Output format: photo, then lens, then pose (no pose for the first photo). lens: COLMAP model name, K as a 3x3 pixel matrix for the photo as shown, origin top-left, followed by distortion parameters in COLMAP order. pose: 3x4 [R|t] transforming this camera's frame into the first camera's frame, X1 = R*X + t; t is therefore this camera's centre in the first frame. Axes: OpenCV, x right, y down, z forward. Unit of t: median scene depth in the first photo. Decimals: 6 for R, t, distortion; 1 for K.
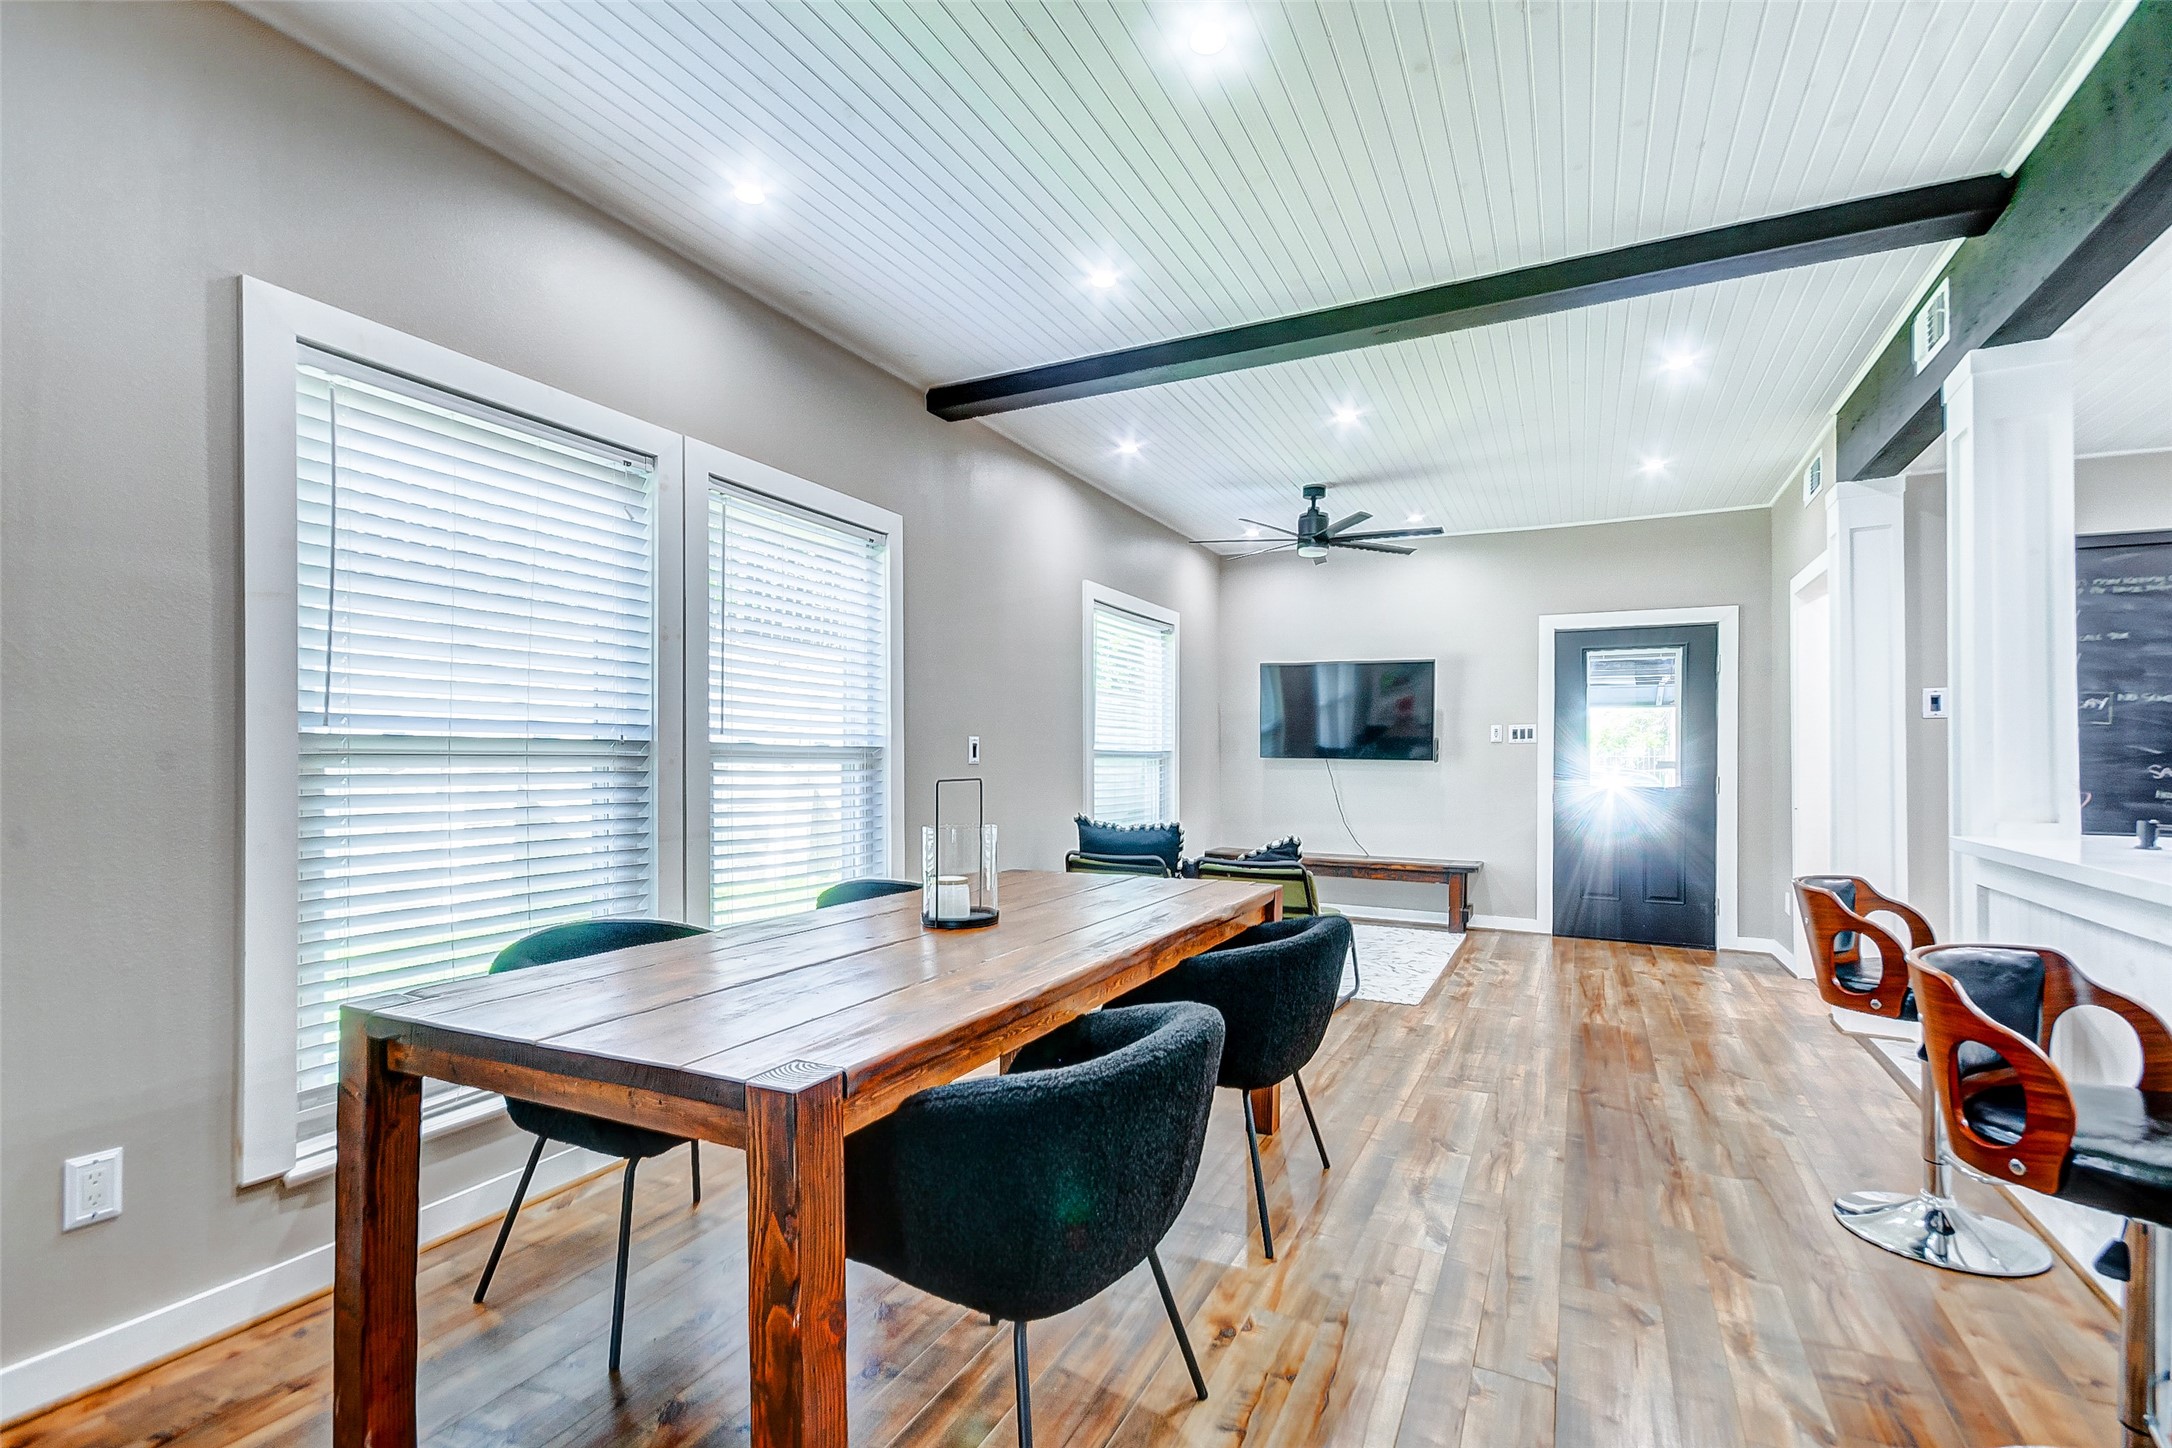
lens RADIAL K [[984.8, 0, 1086.8], [0, 984.8, 717.0], [0, 0, 1]] dist [0.014295, -0.000414]
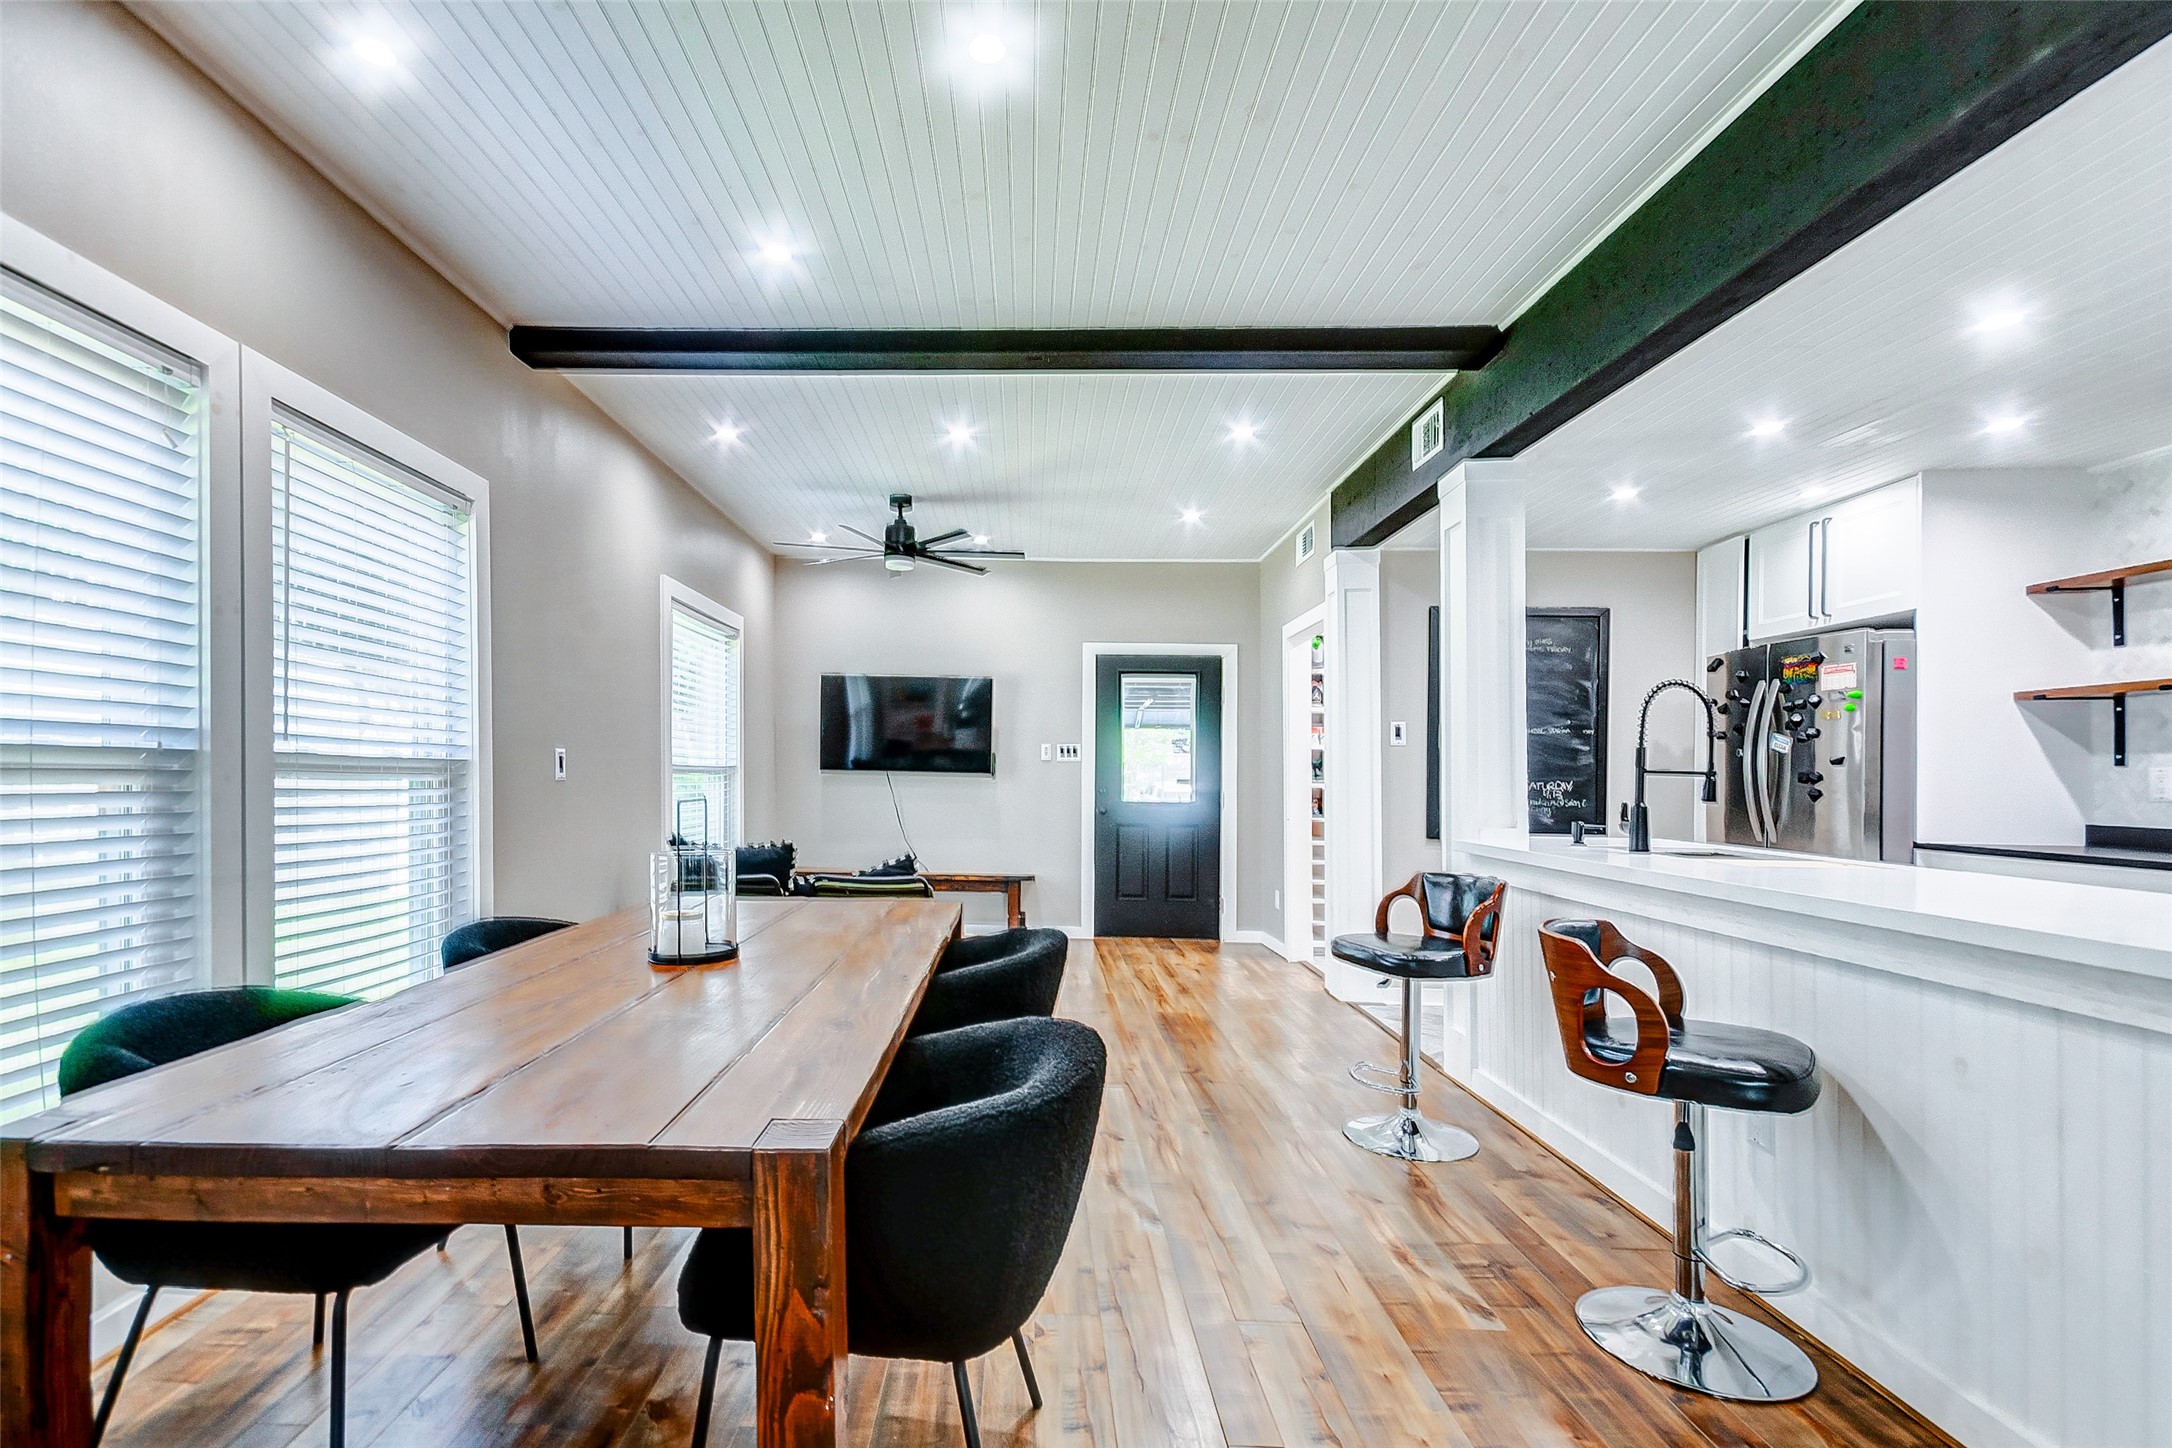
lens RADIAL K [[1029.8, 0, 993.0], [0, 1029.8, 736.8], [0, 0, 1]] dist [0.036601, -0.019212]
pose [[0.909542, 0.019952, 0.415132, -0.186484], [-0.023212, 0.999727, 0.002809, -0.000400], [-0.414963, -0.012191, 0.909757, 0.028202]]
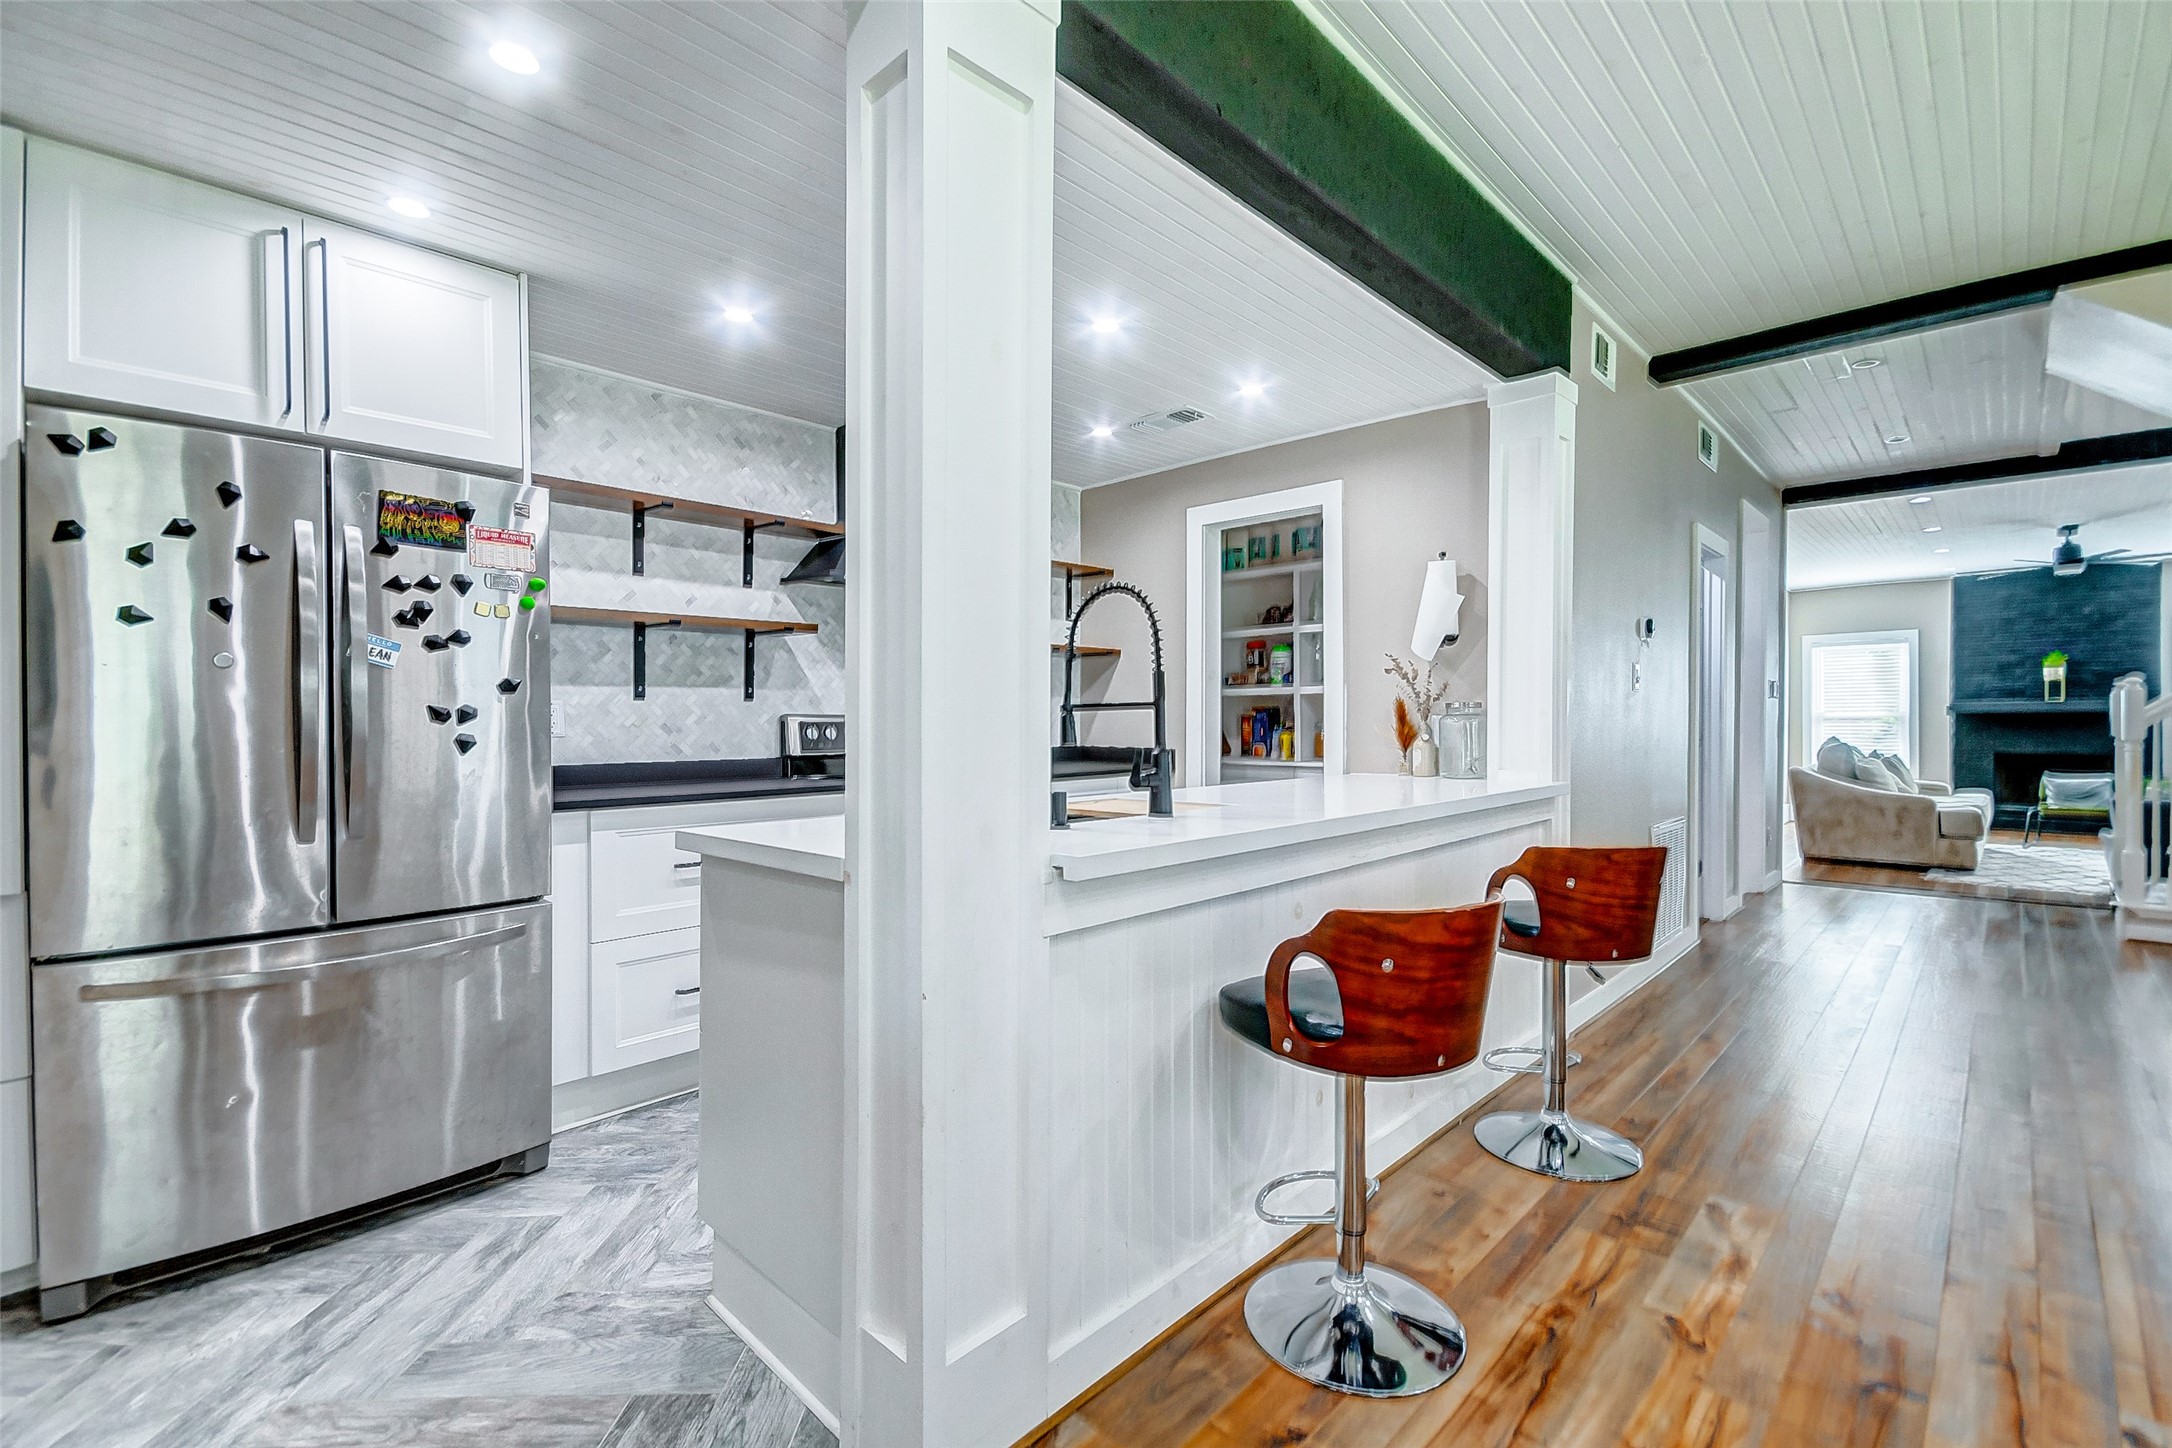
lens RADIAL K [[978.7, 0, 1054.7], [0, 978.7, 730.6], [0, 0, 1]] dist [-0.002096, -0.000138]
pose [[-0.952452, -0.000587, 0.304689, 0.559606], [-0.008988, 0.999617, -0.026171, 0.053728], [-0.304557, -0.027665, -0.952092, 1.205784]]
